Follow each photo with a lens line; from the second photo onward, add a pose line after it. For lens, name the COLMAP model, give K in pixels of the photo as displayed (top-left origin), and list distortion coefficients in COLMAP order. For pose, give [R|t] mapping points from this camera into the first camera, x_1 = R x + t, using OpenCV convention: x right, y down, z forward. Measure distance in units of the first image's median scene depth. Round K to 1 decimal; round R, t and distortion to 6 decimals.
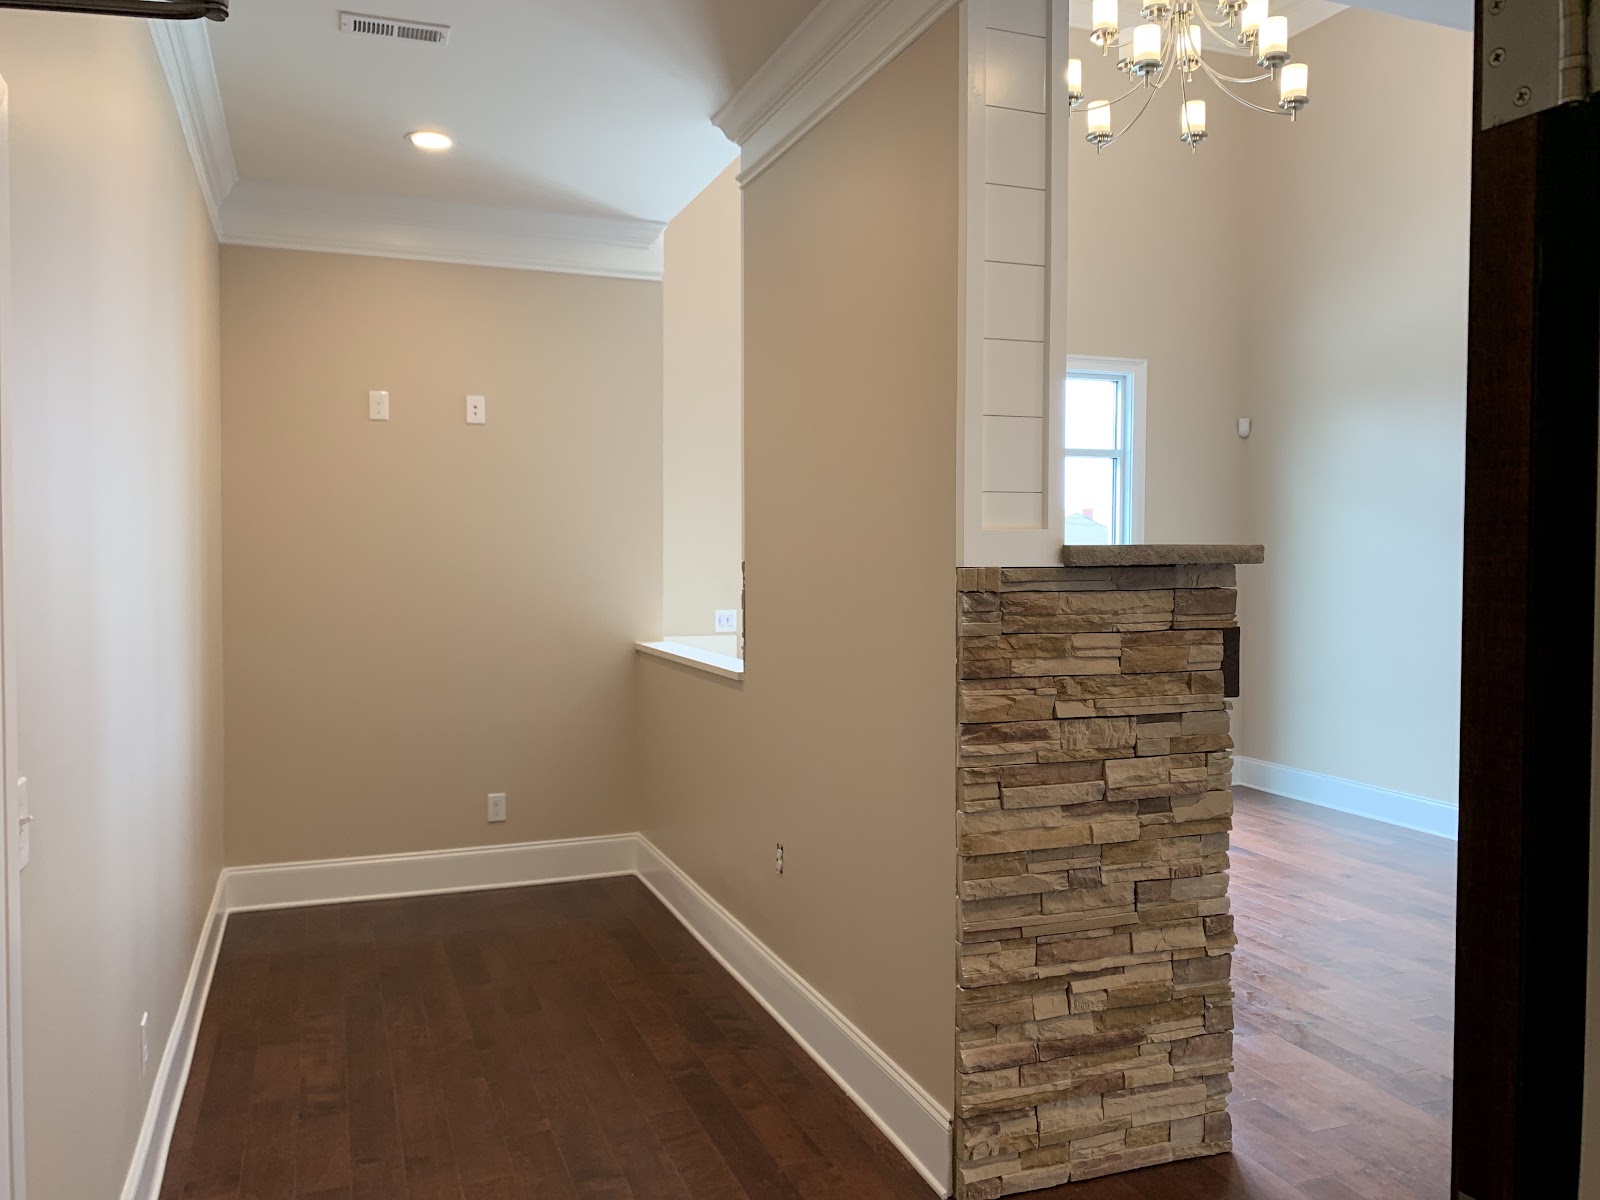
lens RADIAL K [[1217.8, 0, 776.1], [0, 1217.8, 592.7], [0, 0, 1]] dist [0.032110, -0.037539]
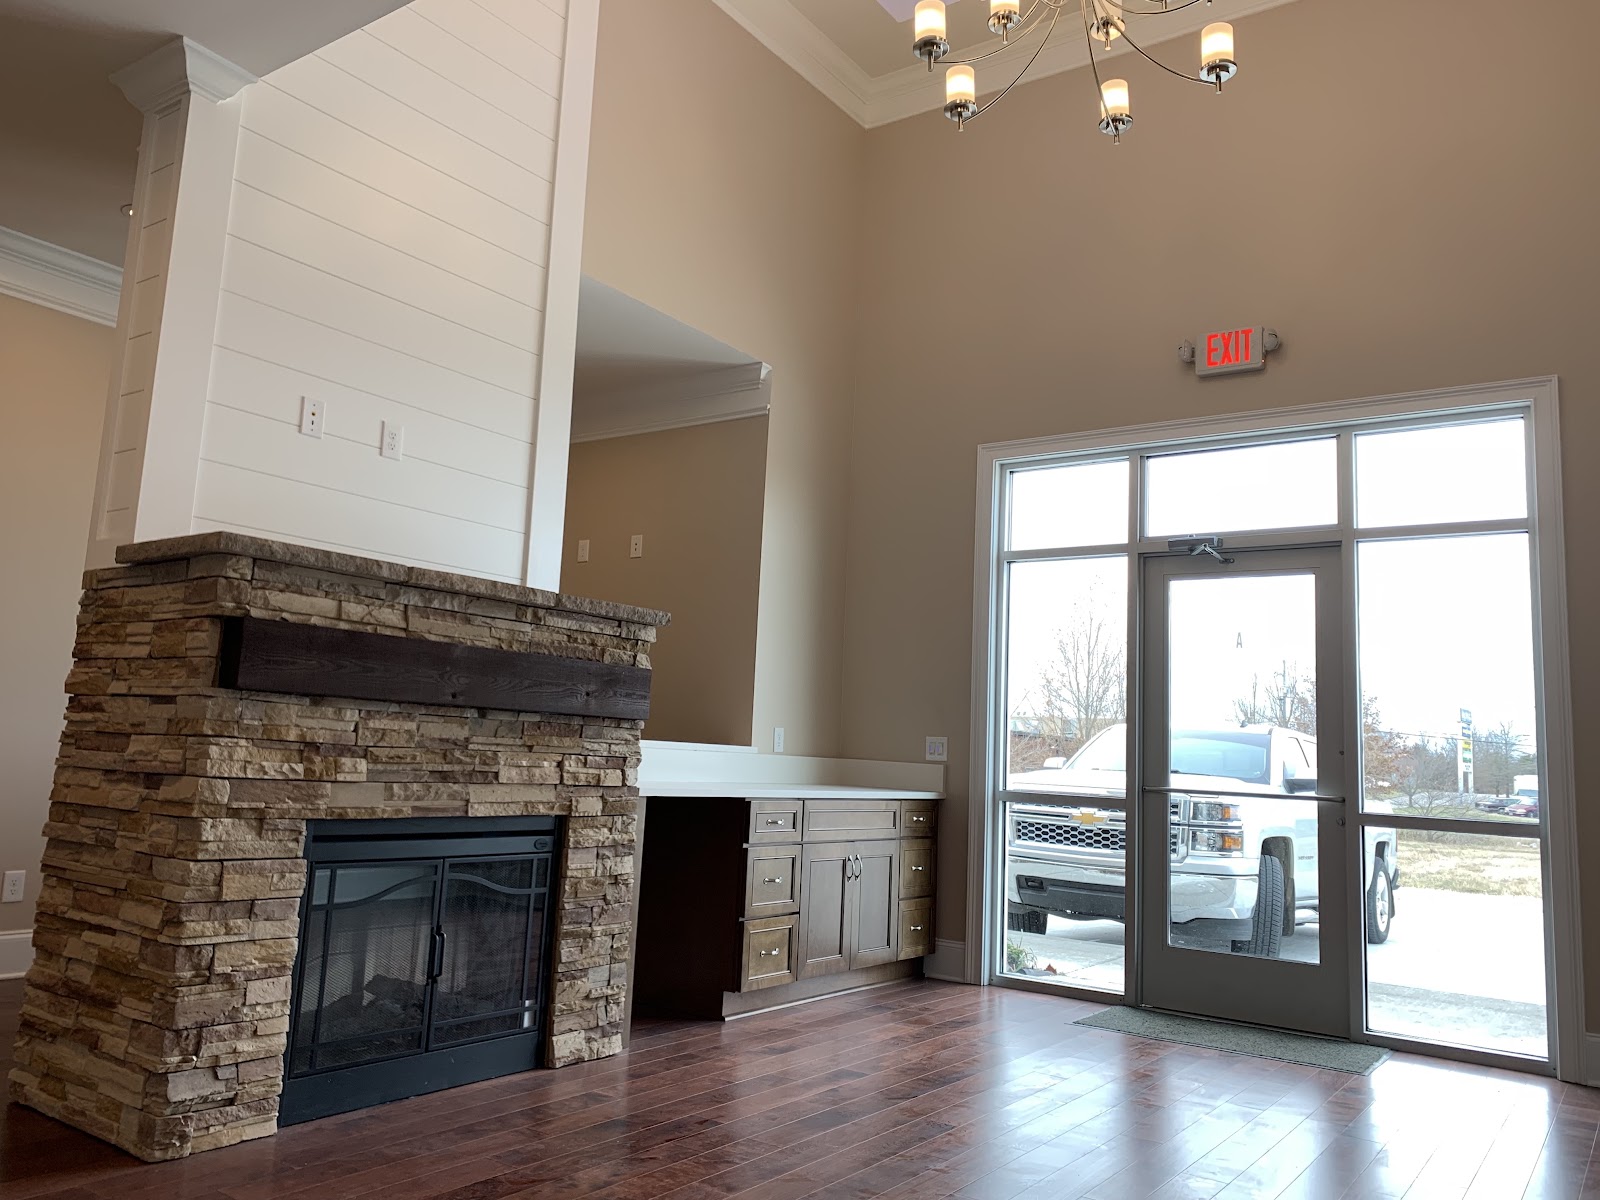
lens RADIAL K [[1217.8, 0, 789.2], [0, 1217.8, 583.1], [0, 0, 1]] dist [0.032110, -0.037539]
pose [[0.558703, -0.094989, -0.823910, 1.520871], [-0.076572, 0.983269, -0.165286, 0.137954], [0.825825, 0.155434, 0.542082, 0.852174]]
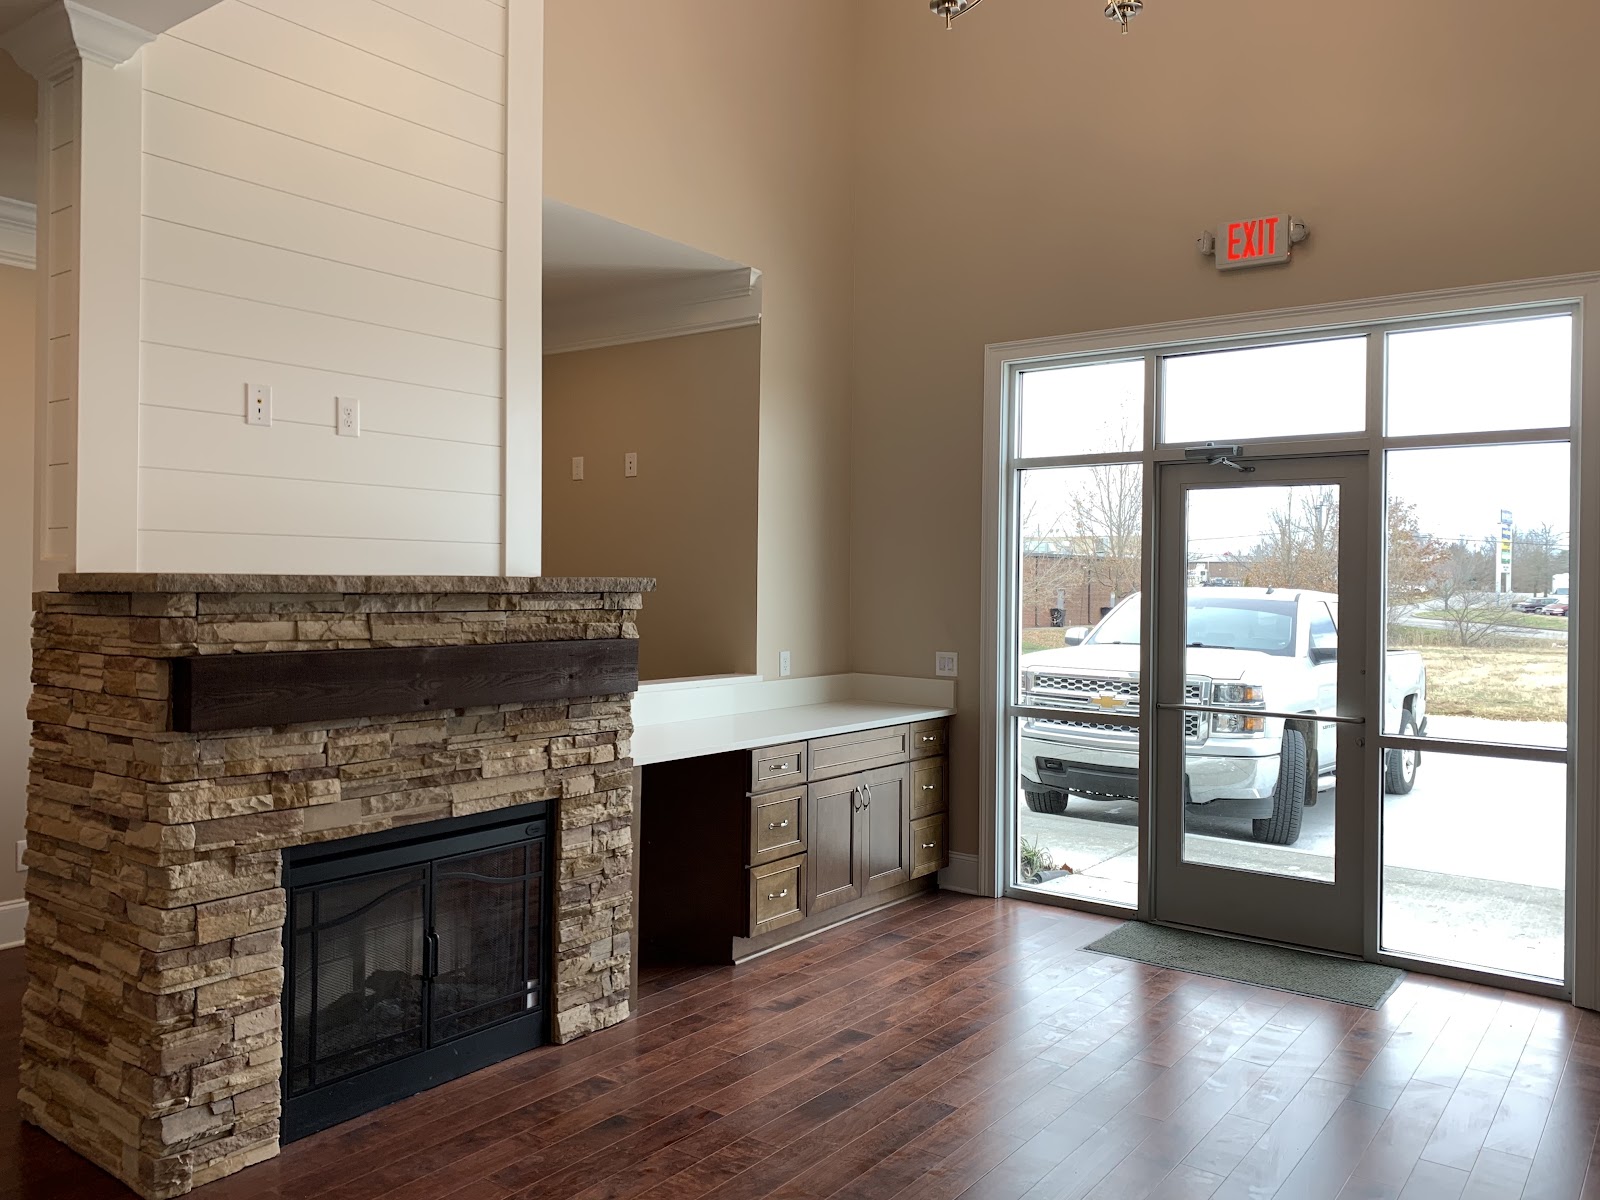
lens RADIAL K [[1217.8, 0, 789.3], [0, 1217.8, 579.6], [0, 0, 1]] dist [0.032110, -0.037539]
pose [[0.535277, 0.002397, -0.844673, 1.499904], [-0.040184, 0.998936, -0.022631, -0.033057], [0.843720, 0.046056, 0.534803, 0.914039]]
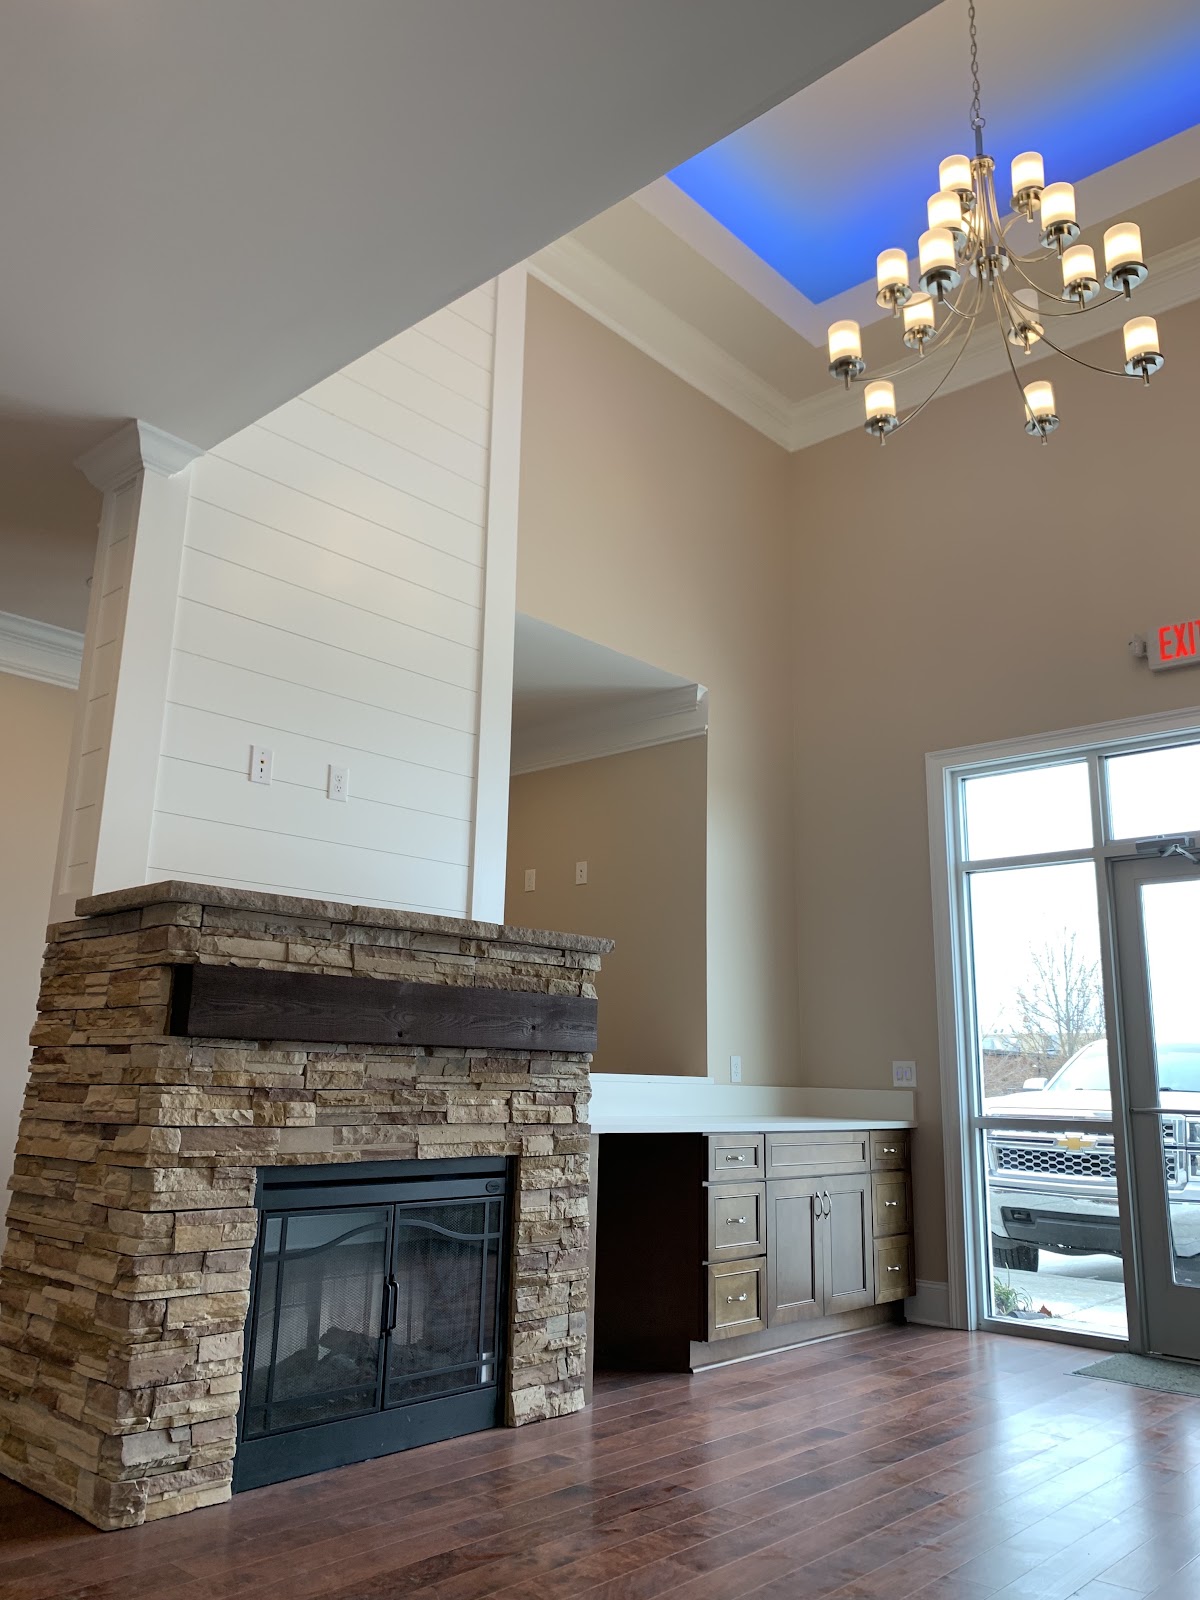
lens RADIAL K [[1217.8, 0, 615.7], [0, 1217.8, 787.4], [0, 0, 1]] dist [0.032110, -0.037539]
pose [[0.463661, -0.202691, -0.862517, 1.511850], [-0.050296, 0.965890, -0.254021, 0.132403], [0.884584, 0.161161, 0.437650, 0.873954]]
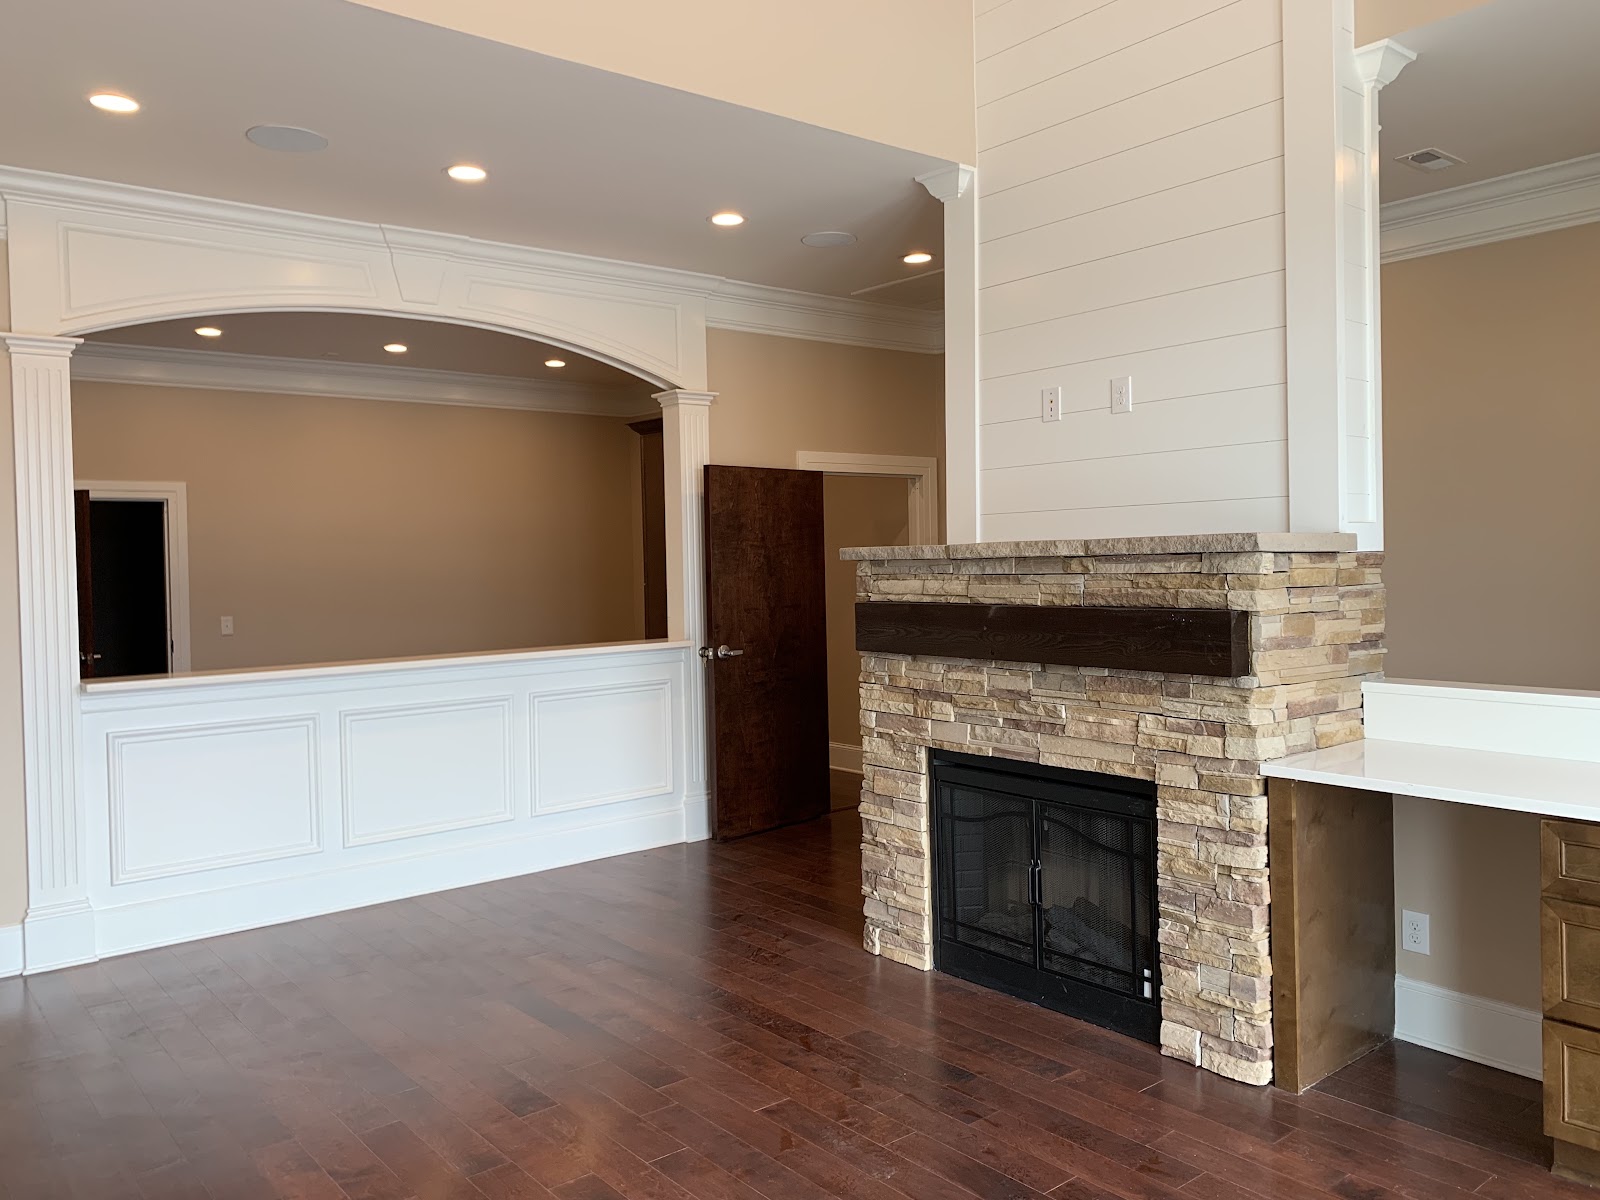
lens RADIAL K [[1217.8, 0, 782.8], [0, 1217.8, 568.8], [0, 0, 1]] dist [0.032110, -0.037539]
pose [[-0.947465, 0.019834, -0.319243, 0.967633], [0.006552, 0.999070, 0.042623, -0.079422], [0.319792, 0.038292, -0.946714, 2.456919]]
